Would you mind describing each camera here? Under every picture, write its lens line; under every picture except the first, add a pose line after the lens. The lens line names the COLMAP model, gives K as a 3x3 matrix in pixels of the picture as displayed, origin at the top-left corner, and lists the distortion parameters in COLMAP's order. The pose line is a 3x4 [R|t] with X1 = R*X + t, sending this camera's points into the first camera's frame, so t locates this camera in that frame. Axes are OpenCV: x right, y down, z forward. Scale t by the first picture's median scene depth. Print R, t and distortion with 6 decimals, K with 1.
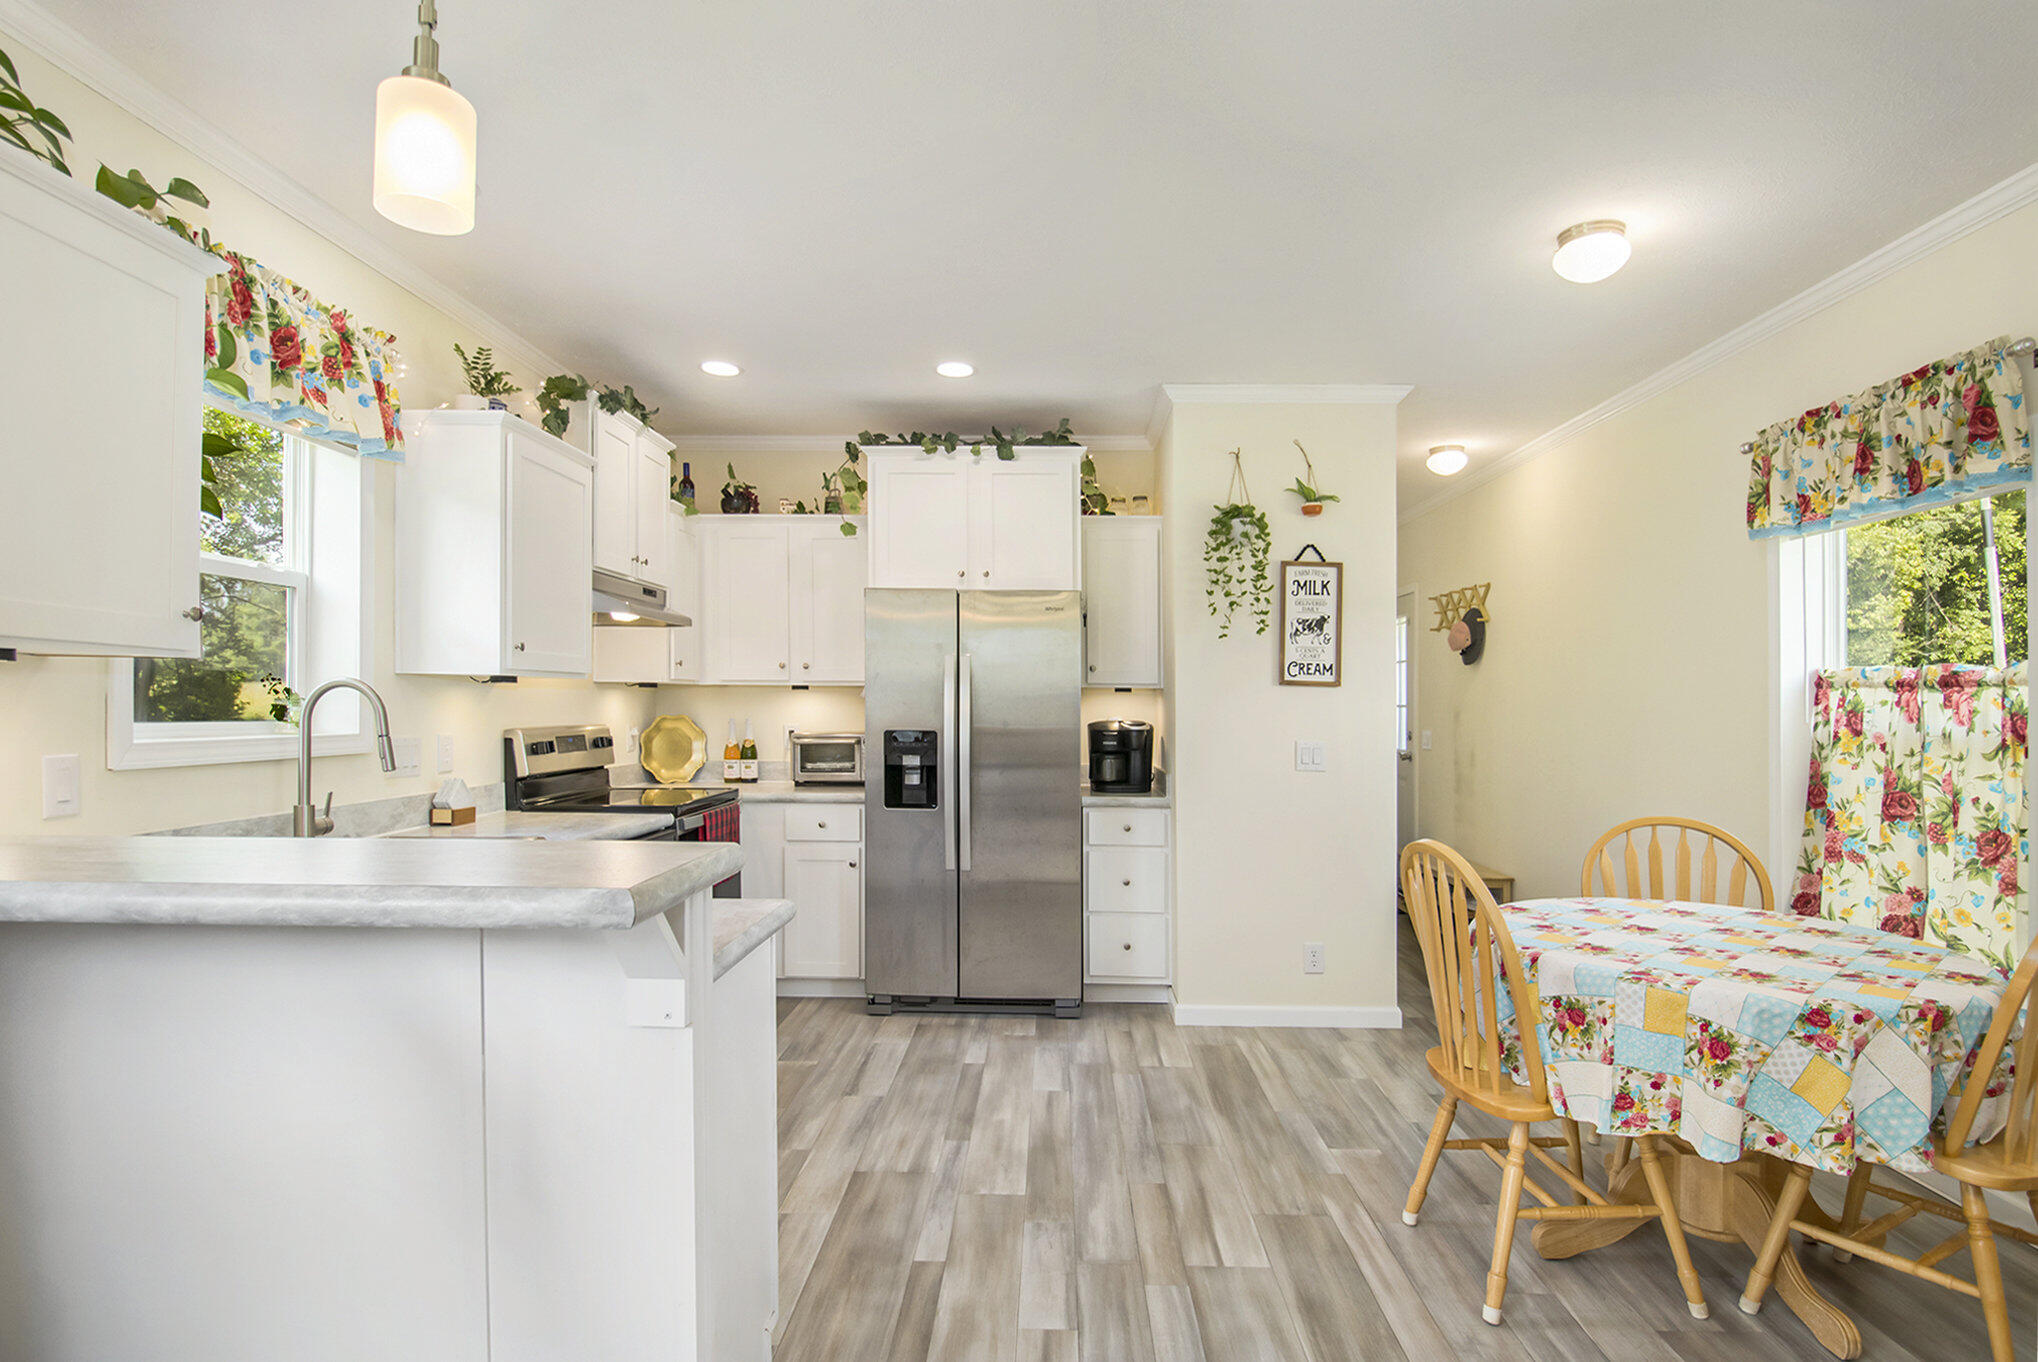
lens RADIAL K [[1063.8, 0, 1051.9], [0, 1063.8, 676.7], [0, 0, 1]] dist [0.015620, -0.023121]
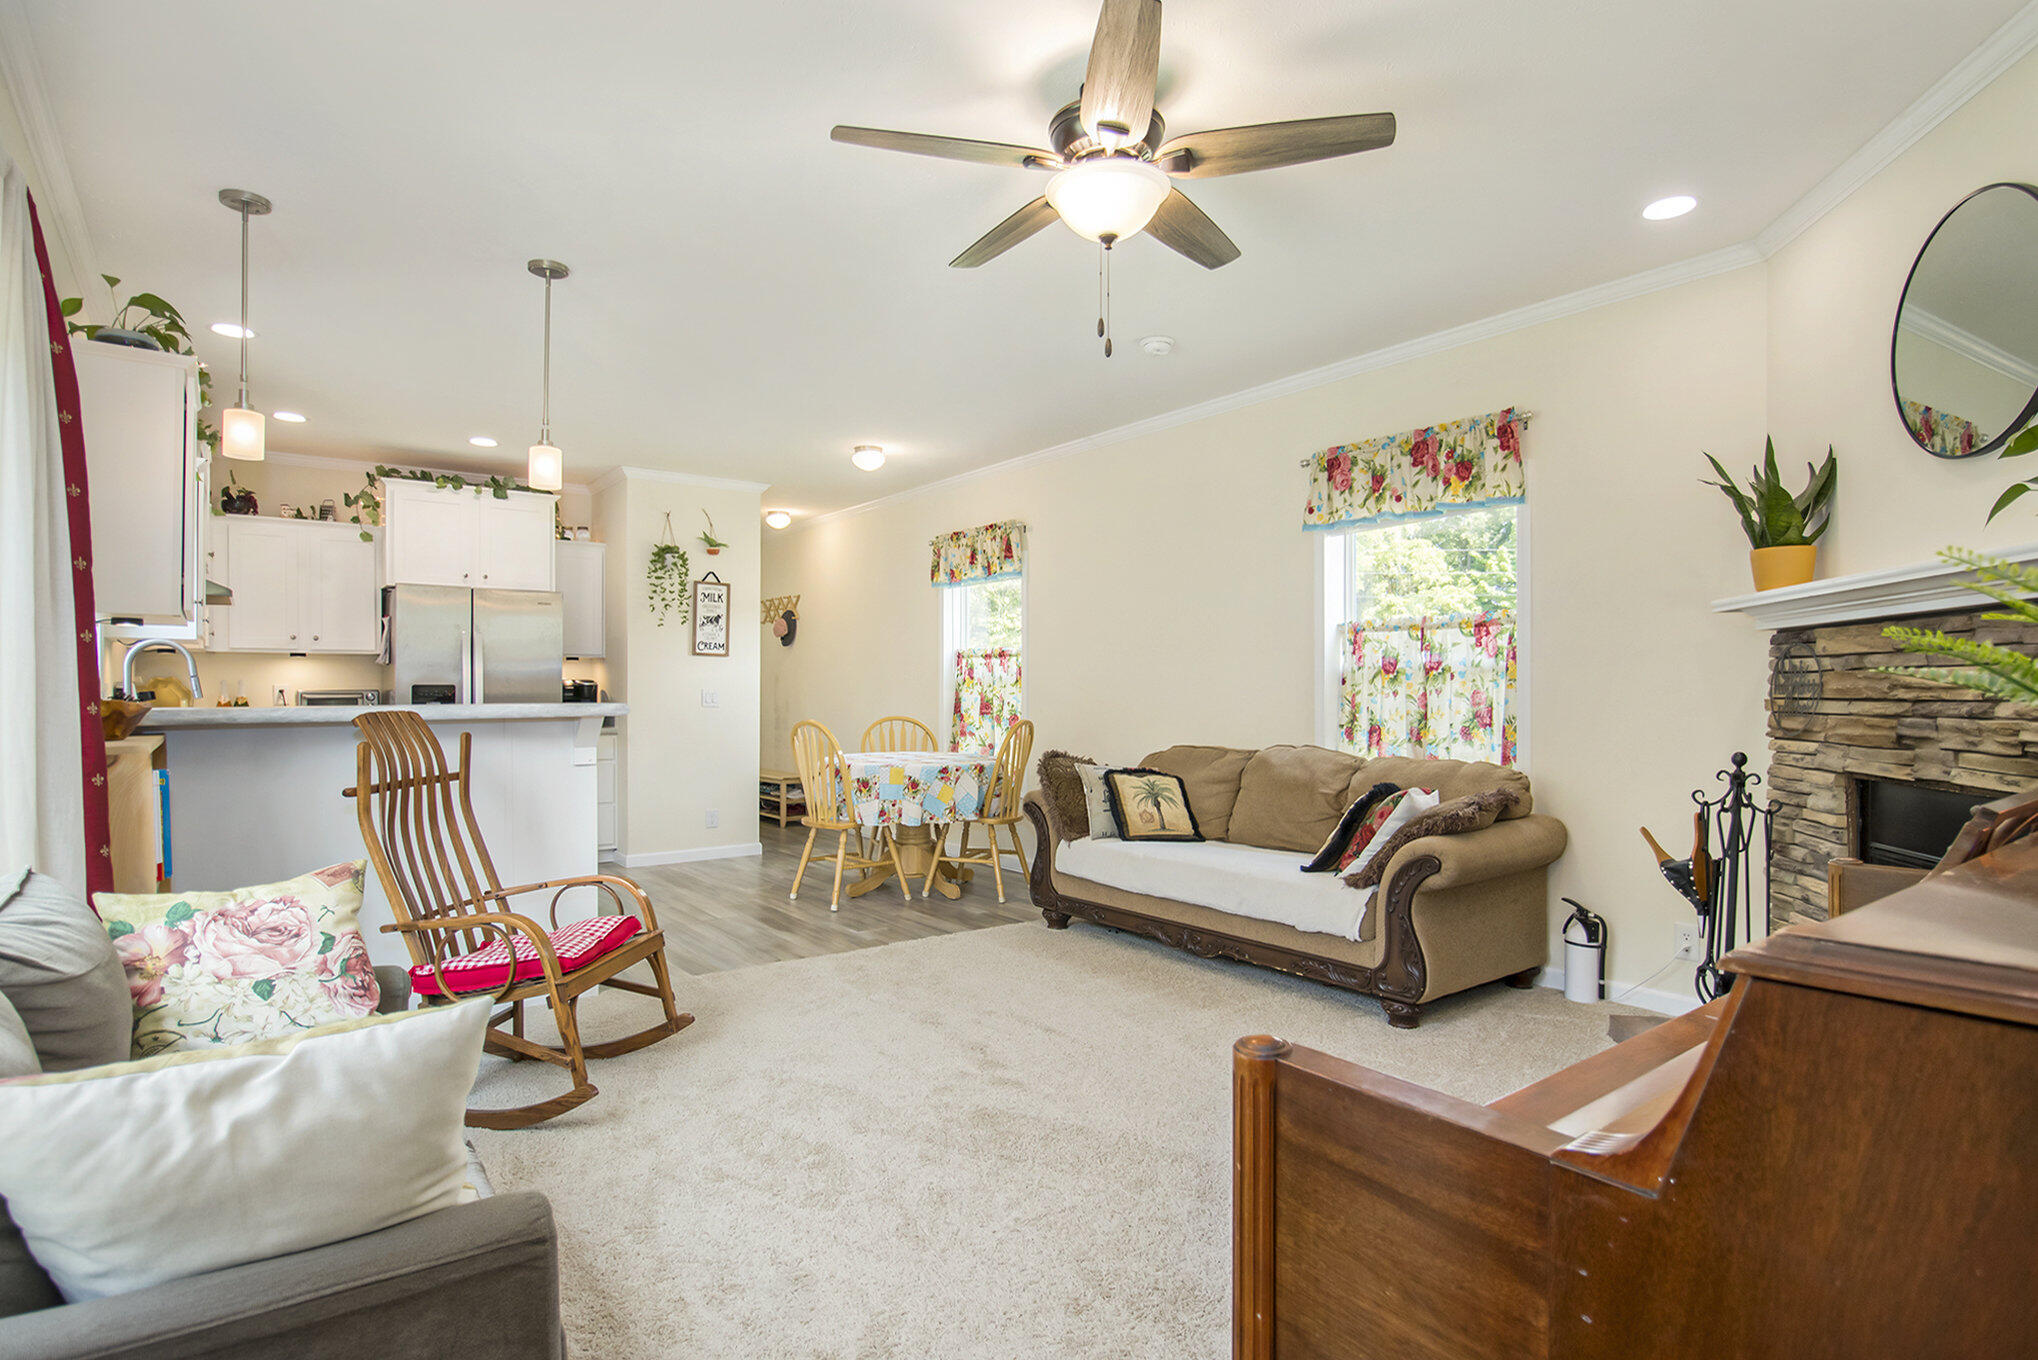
lens RADIAL K [[1063.8, 0, 1051.9], [0, 1063.8, 675.7], [0, 0, 1]] dist [0.015620, -0.023121]
pose [[0.783019, -0.001260, 0.621996, -0.471863], [-0.007047, 0.999916, 0.010897, 0.021629], [-0.621958, -0.012915, 0.782944, -0.803237]]
